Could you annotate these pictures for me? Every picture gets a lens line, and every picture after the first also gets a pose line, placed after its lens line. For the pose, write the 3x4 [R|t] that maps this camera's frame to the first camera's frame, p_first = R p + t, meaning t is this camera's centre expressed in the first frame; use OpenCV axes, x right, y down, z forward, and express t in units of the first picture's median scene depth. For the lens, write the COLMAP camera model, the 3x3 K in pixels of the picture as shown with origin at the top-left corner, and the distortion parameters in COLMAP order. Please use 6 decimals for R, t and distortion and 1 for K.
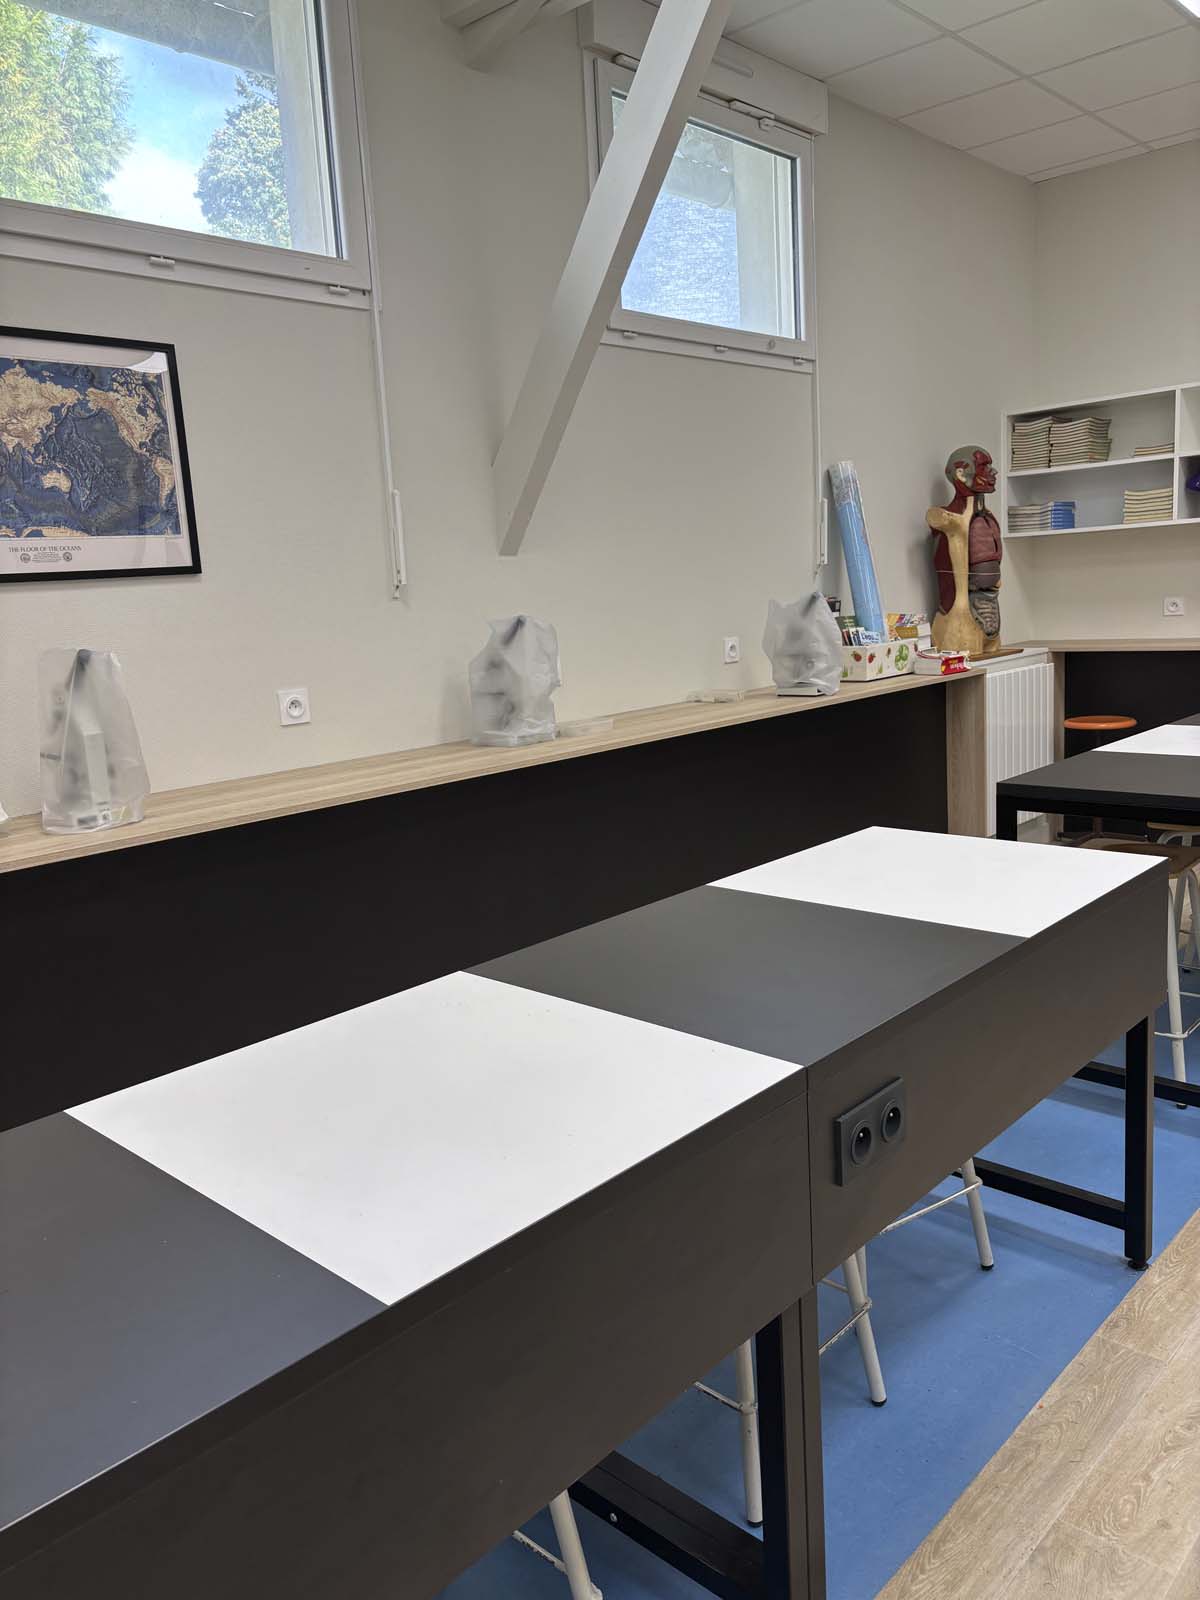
lens RADIAL K [[1227.1, 0, 600.0], [0, 1227.1, 799.5], [0, 0, 1]] dist [0.026427, -0.010521]
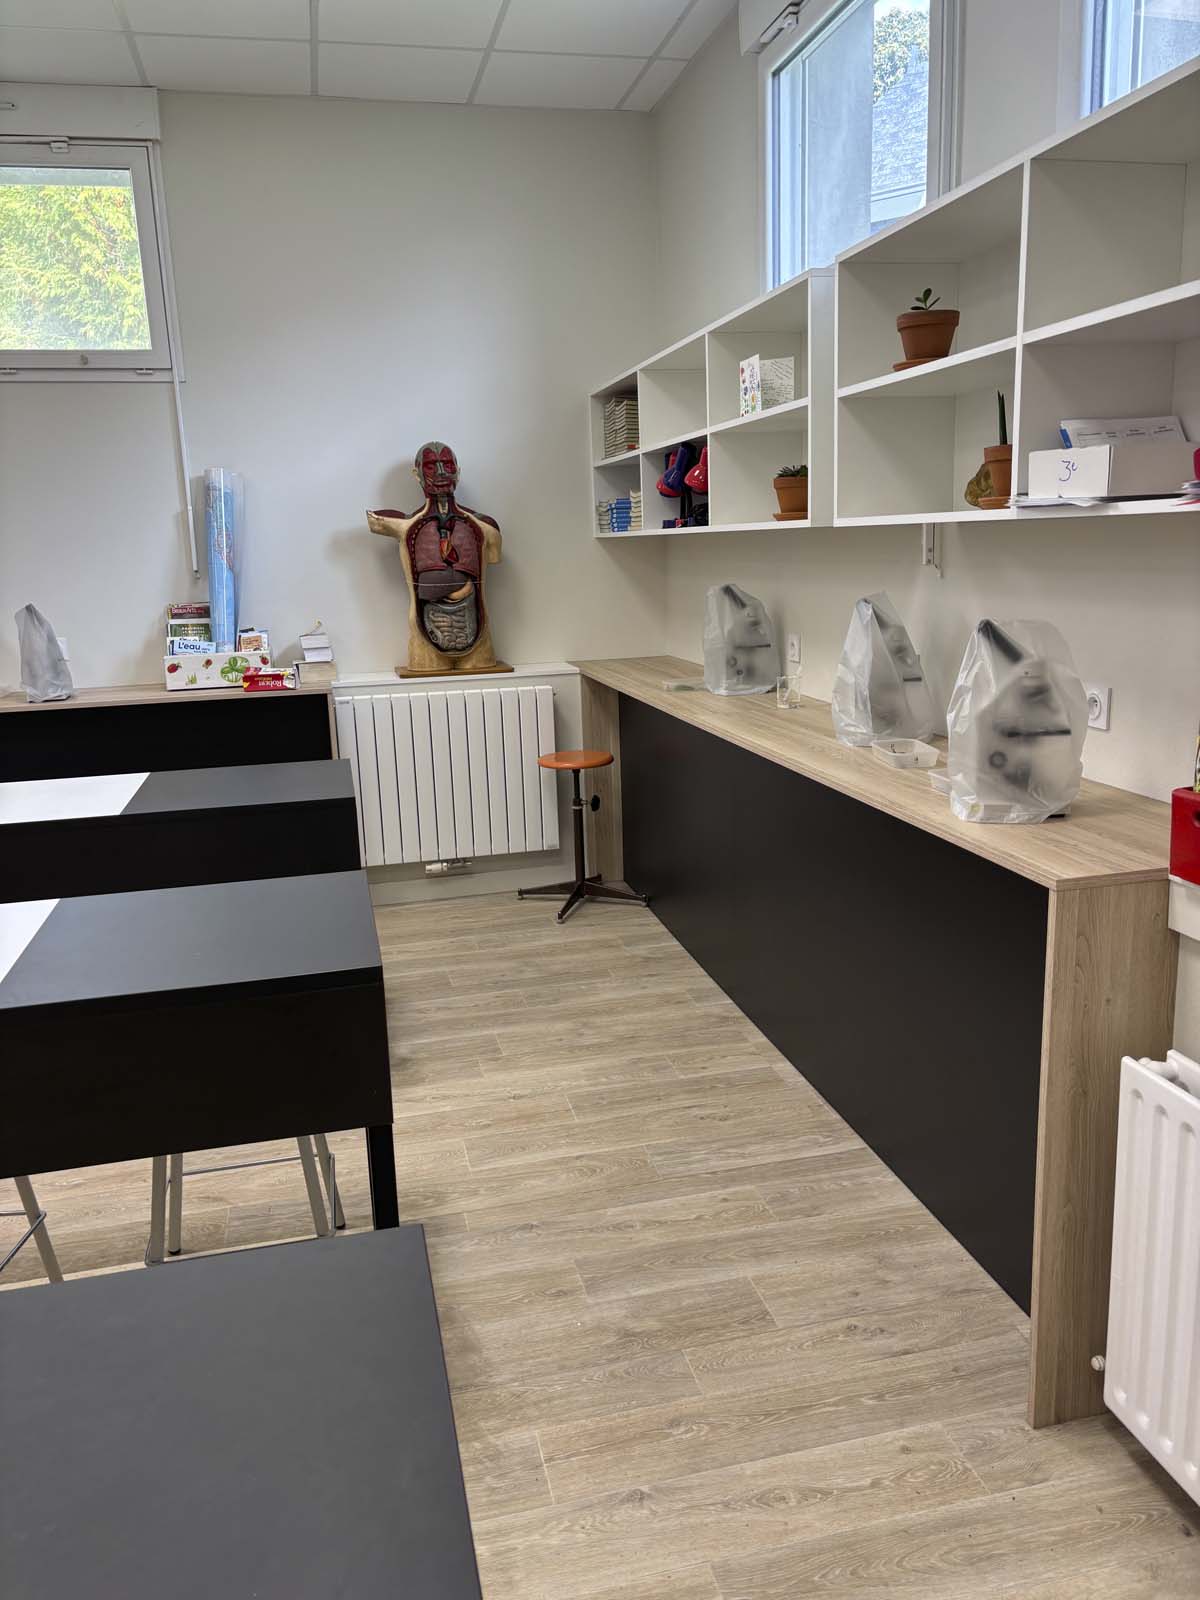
lens RADIAL K [[1227.1, 0, 597.9], [0, 1227.1, 798.6], [0, 0, 1]] dist [0.026427, -0.010521]
pose [[0.825990, 0.147662, -0.544001, 1.044121], [-0.112278, 0.988840, 0.097929, -0.142945], [0.552390, -0.019809, 0.833350, 0.335372]]
